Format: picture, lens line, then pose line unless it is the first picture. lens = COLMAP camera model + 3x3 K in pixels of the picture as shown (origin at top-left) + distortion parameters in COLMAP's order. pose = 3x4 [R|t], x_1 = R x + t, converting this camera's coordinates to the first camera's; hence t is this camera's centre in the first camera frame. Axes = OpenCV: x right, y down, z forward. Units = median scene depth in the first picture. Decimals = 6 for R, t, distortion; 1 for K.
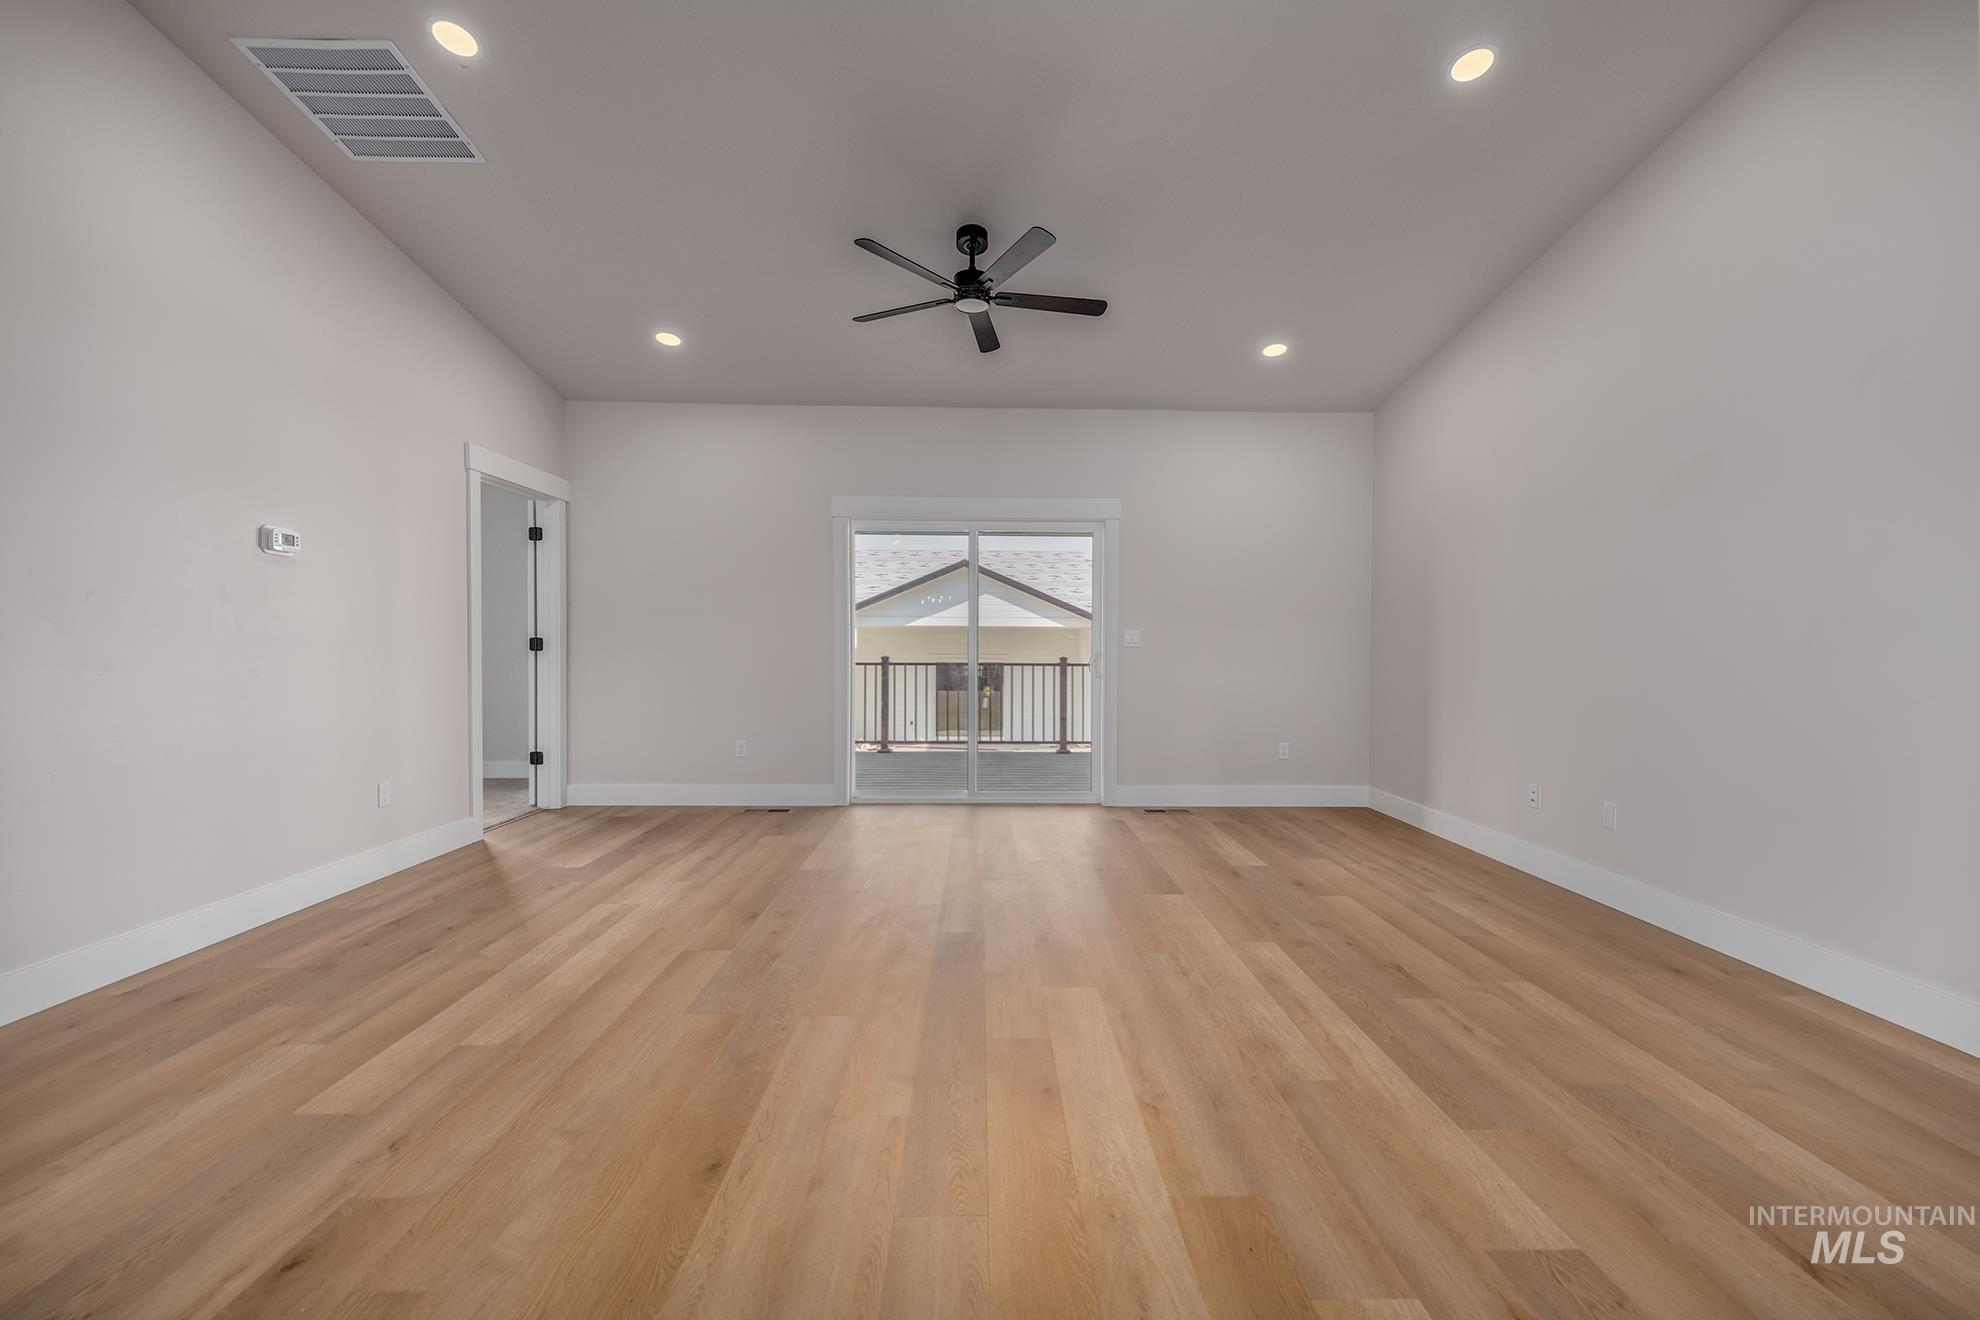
lens RADIAL K [[798.4, 0, 997.9], [0, 798.4, 662.7], [0, 0, 1]] dist [0.000296, -0.000617]
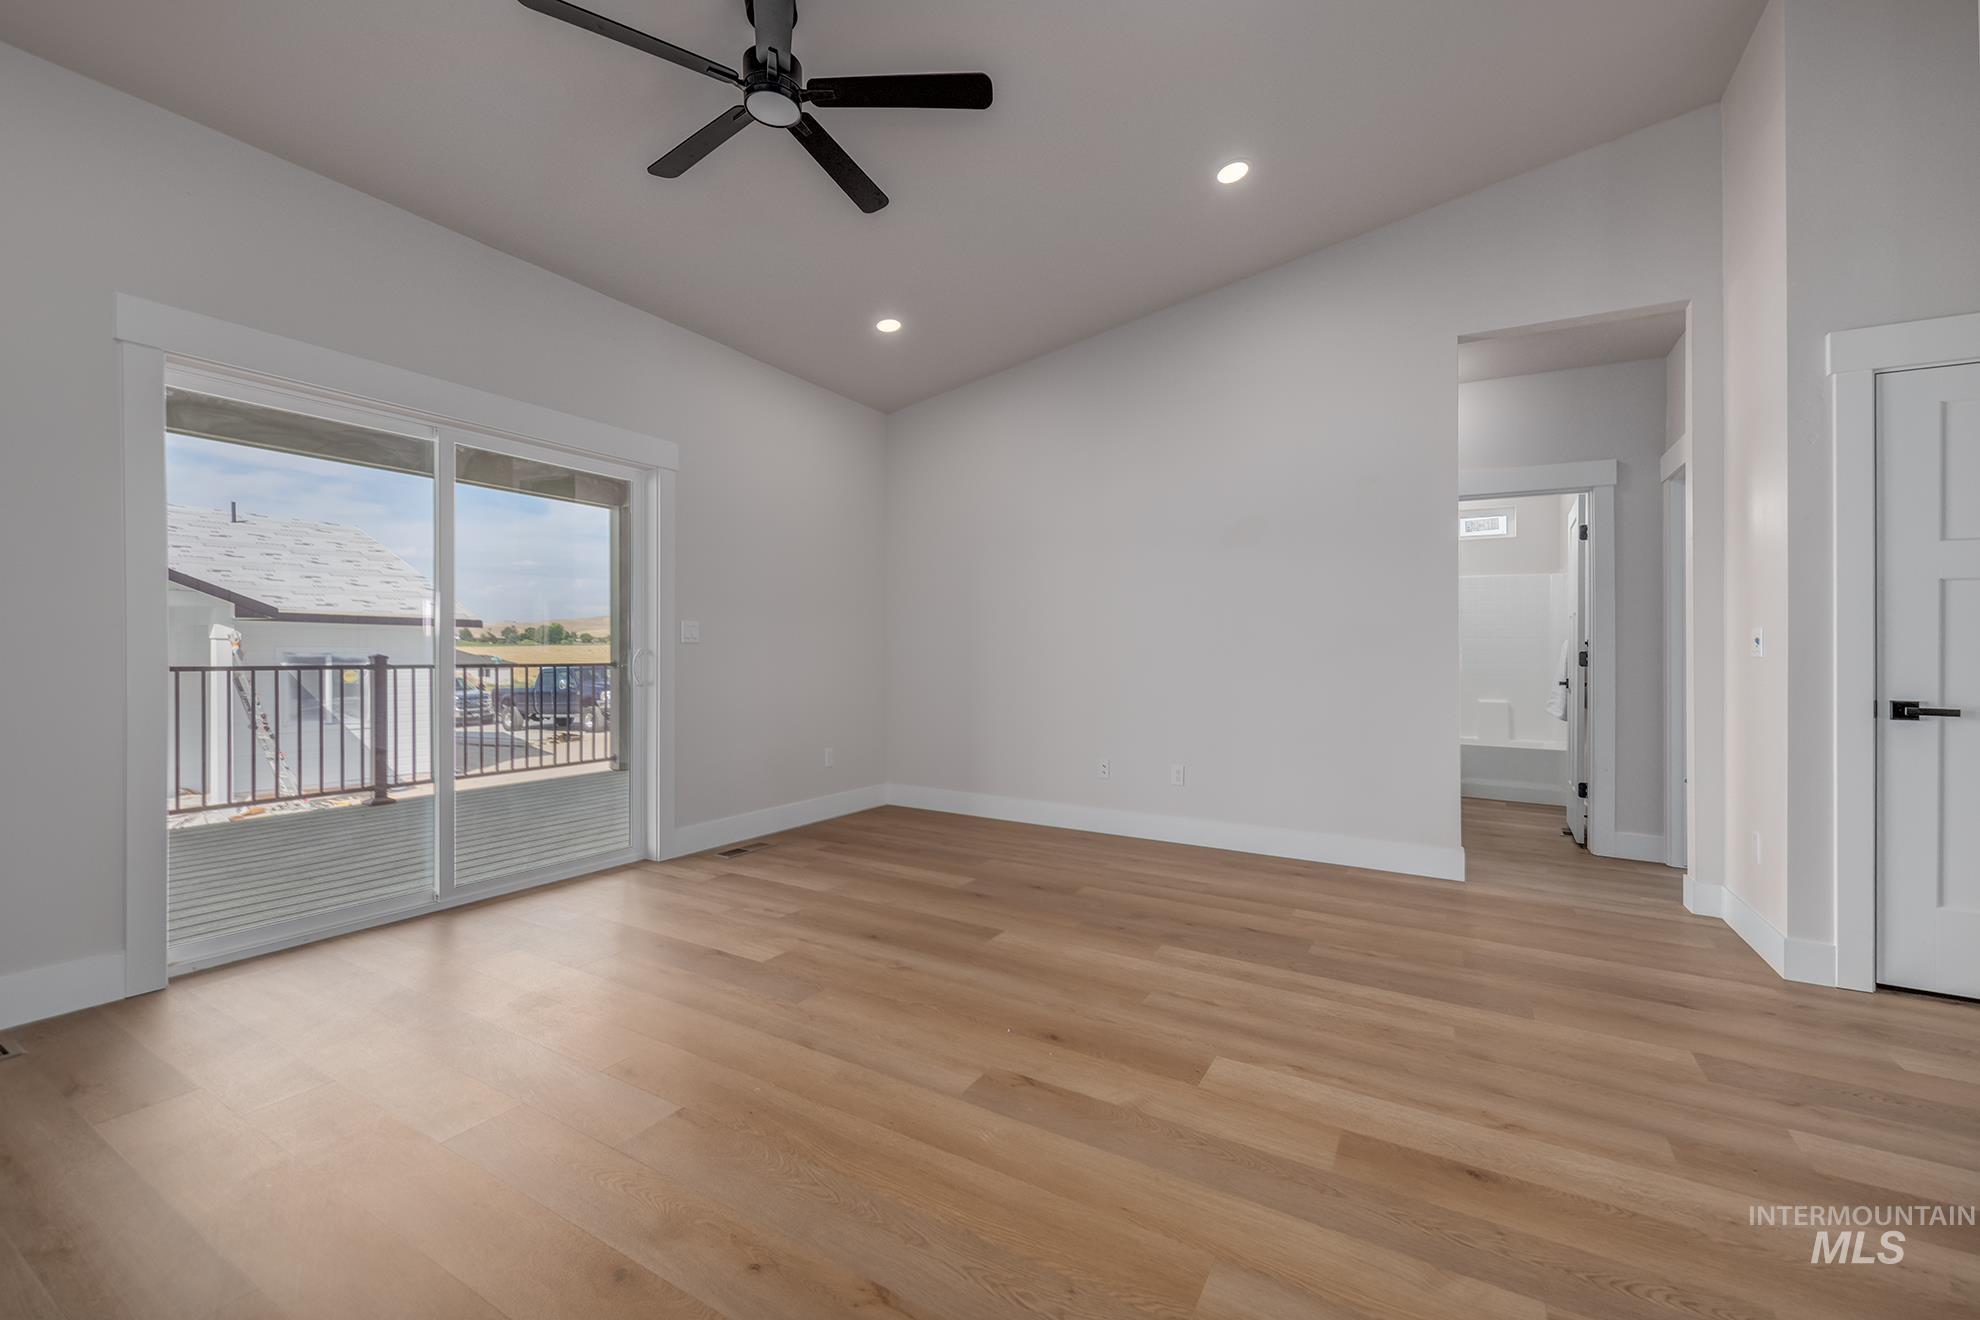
lens RADIAL K [[798.4, 0, 1005.0], [0, 798.4, 655.2], [0, 0, 1]] dist [0.000296, -0.000617]
pose [[0.511298, -0.001373, 0.859402, -0.711673], [0.003946, 0.999992, -0.000749, -0.013849], [-0.859394, 0.003774, 0.511300, 0.765785]]
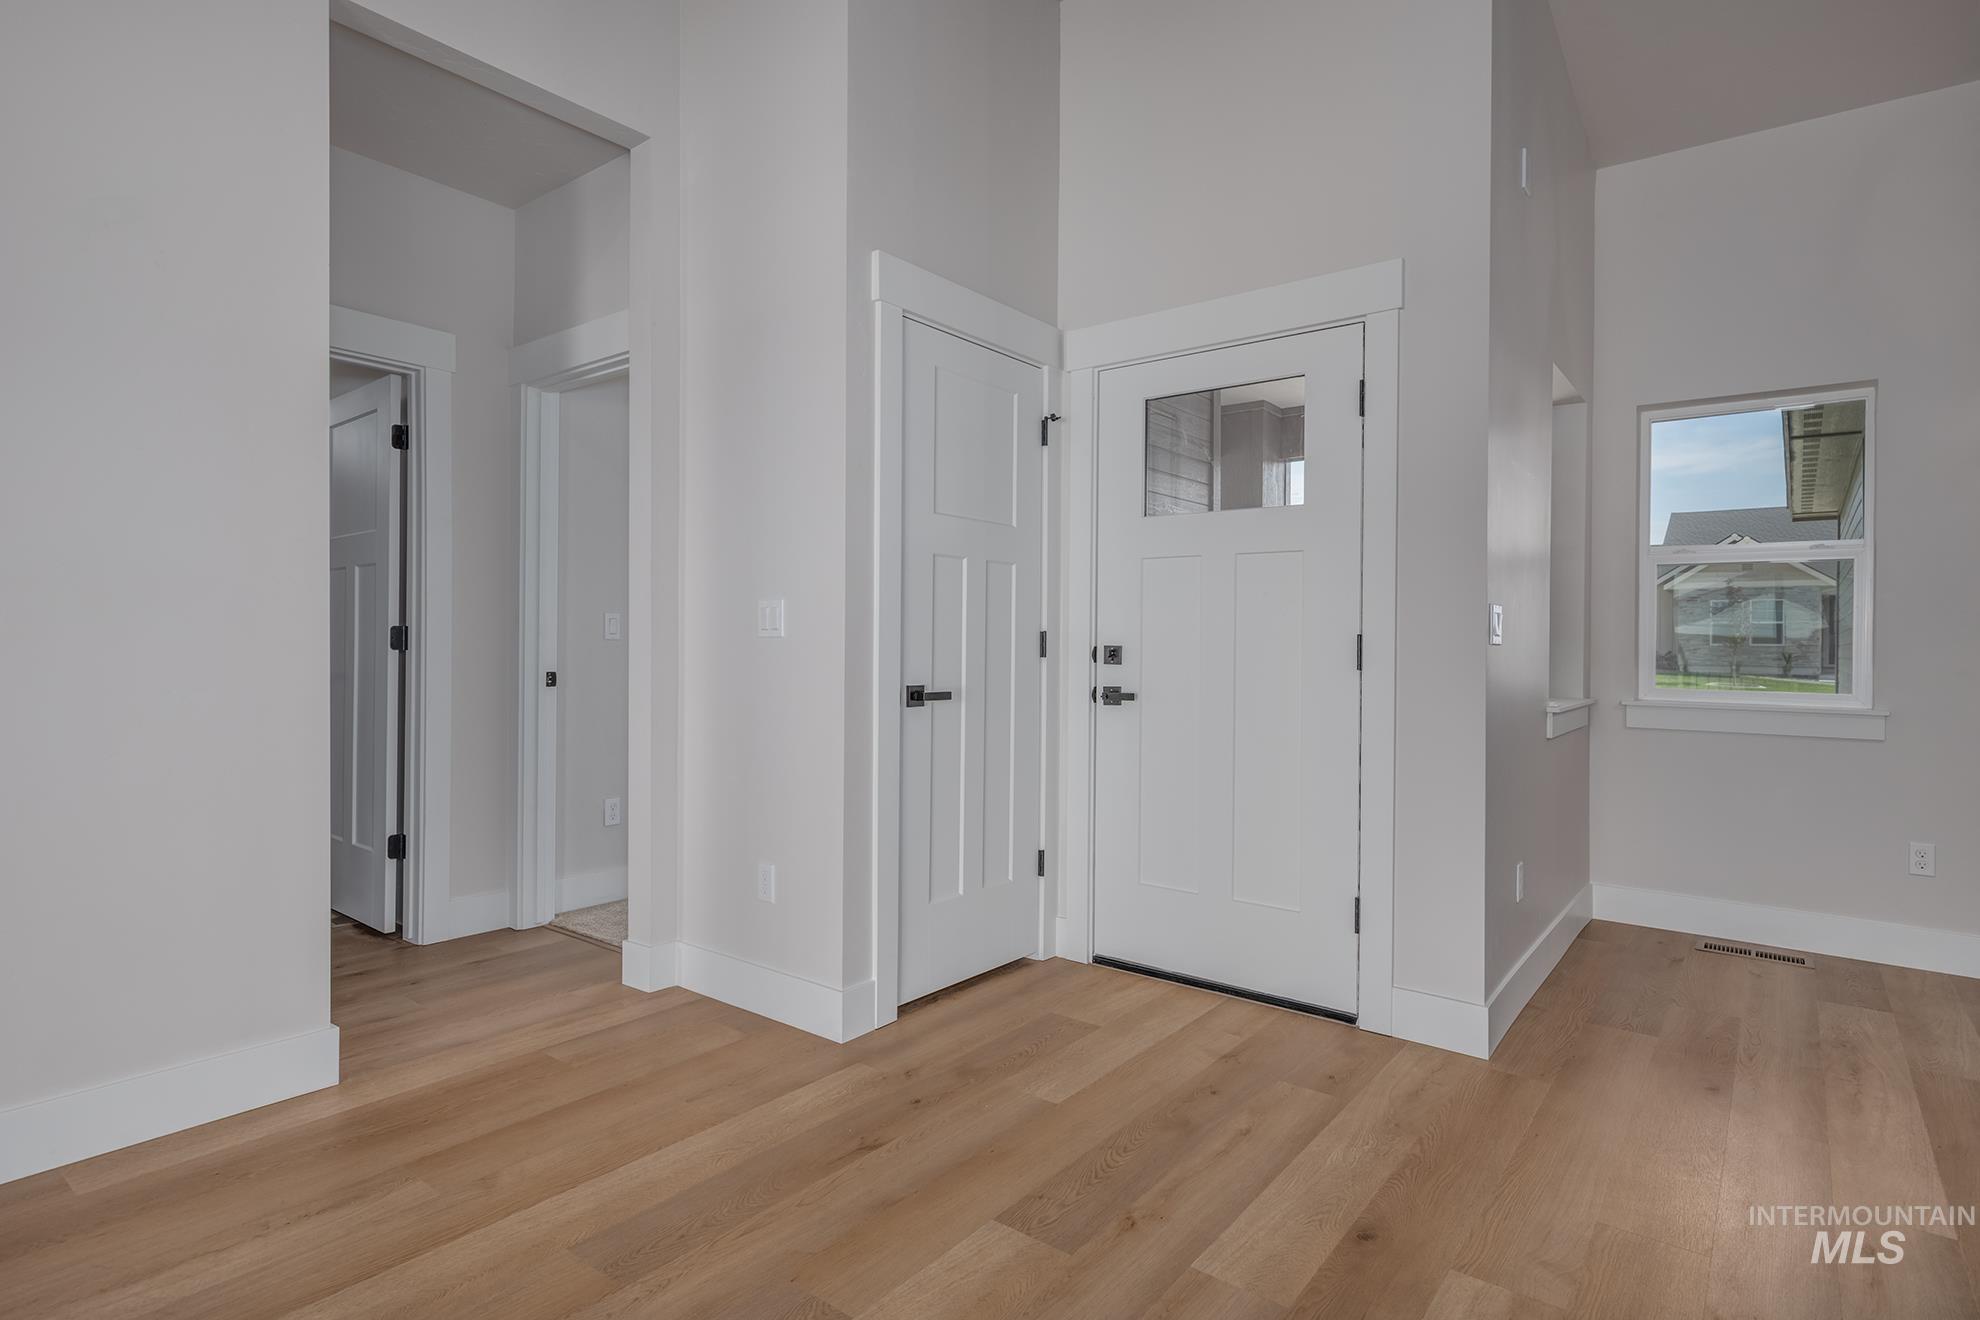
lens RADIAL K [[1003.0, 0, 1012.9], [0, 1003.0, 631.5], [0, 0, 1]] dist [-0.001093, -0.000213]
pose [[-0.783689, -0.005894, 0.621125, -0.054284], [-0.005974, 0.999980, 0.001950, -0.017303], [-0.621124, -0.002182, -0.783709, 1.144018]]
